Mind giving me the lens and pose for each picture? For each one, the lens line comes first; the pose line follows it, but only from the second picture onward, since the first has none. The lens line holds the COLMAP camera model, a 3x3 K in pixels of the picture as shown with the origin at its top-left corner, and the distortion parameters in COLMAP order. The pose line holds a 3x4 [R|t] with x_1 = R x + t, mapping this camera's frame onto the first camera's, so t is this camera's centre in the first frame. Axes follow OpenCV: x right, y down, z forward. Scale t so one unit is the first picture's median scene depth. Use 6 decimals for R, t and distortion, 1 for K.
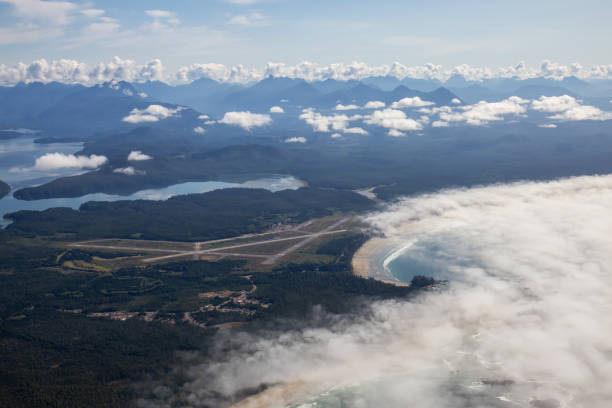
lens RADIAL K [[700.0, 0, 310.6], [0, 700.0, 215.5], [0, 0, 1]] dist [0.090047, 0.000000]
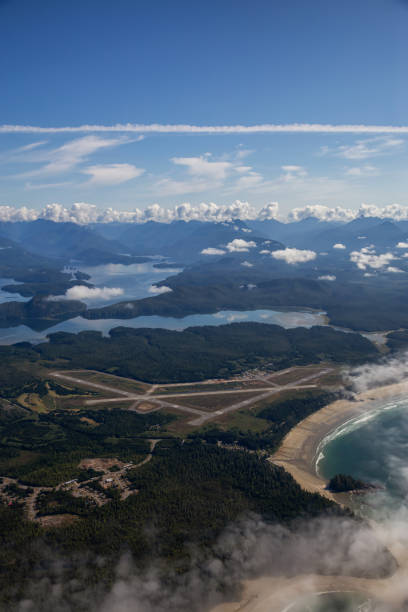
lens RADIAL K [[538.2, 0, 216.0], [0, 538.2, 306.3], [0, 0, 1]] dist [-0.036497, 0.089584]
pose [[0.936101, 0.063754, -0.345904, 0.127661], [-0.072851, 0.997254, -0.013347, -0.050014], [0.344103, 0.037693, 0.938175, 0.217228]]
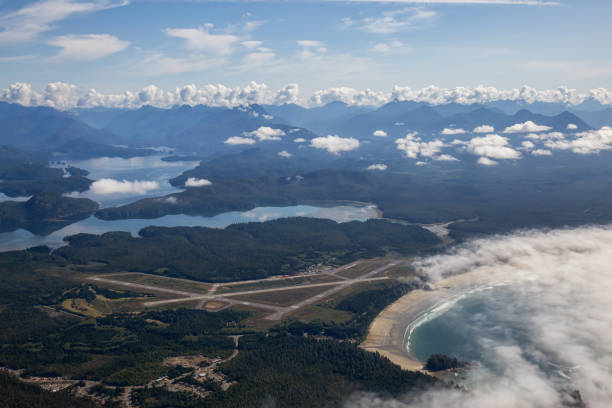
lens RADIAL K [[642.7, 0, 314.1], [0, 642.7, 208.5], [0, 0, 1]] dist [0.051362, 0.000000]
pose [[0.978112, 0.039764, -0.204244, 0.093384], [-0.045176, 0.998739, -0.021903, -0.033391], [0.203115, 0.030651, 0.978675, 0.144806]]
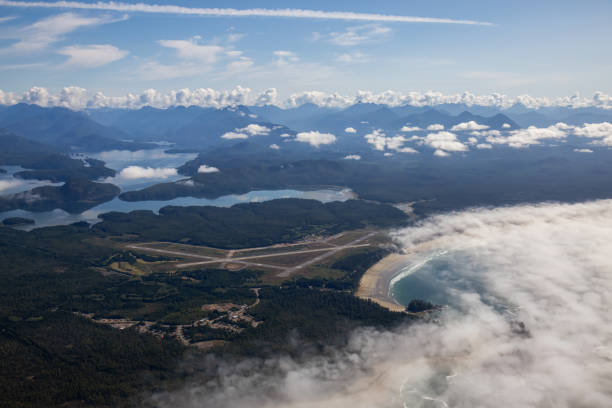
lens RADIAL K [[550.8, 0, 312.9], [0, 550.8, 209.1], [0, 0, 1]] dist [-0.020900, 0.044048]
pose [[0.986960, 0.041643, -0.155487, 0.072713], [-0.042026, 0.999116, 0.000823, -0.023998], [0.155384, 0.005722, 0.987838, 0.104515]]
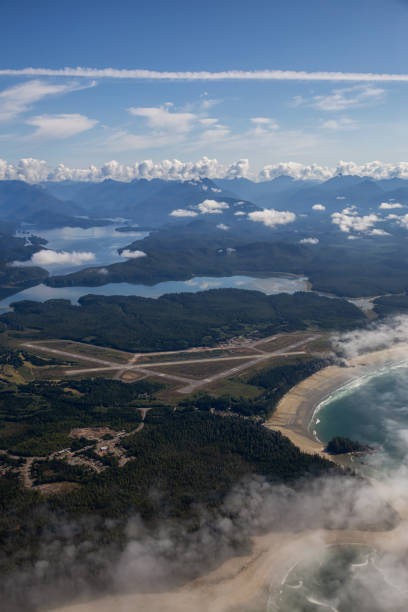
lens RADIAL K [[590.9, 0, 212.2], [0, 590.9, 299.4], [0, 0, 1]] dist [0.032098, 0.000000]
pose [[0.955024, 0.069565, -0.288252, 0.115822], [-0.065147, 0.997565, 0.024902, -0.044387], [0.289283, -0.005003, 0.957231, 0.186342]]
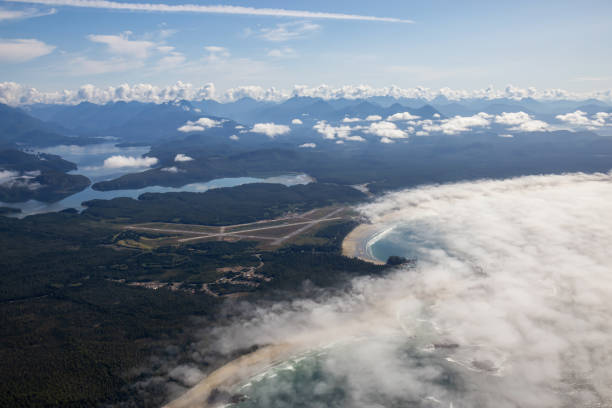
lens RADIAL K [[538.2, 0, 311.7], [0, 538.2, 204.6], [0, 0, 1]] dist [-0.036497, 0.089584]
pose [[0.999417, 0.008667, -0.033036, 0.023105], [-0.008515, 0.999953, 0.004739, -0.005193], [0.033076, -0.004455, 0.999443, 0.022162]]
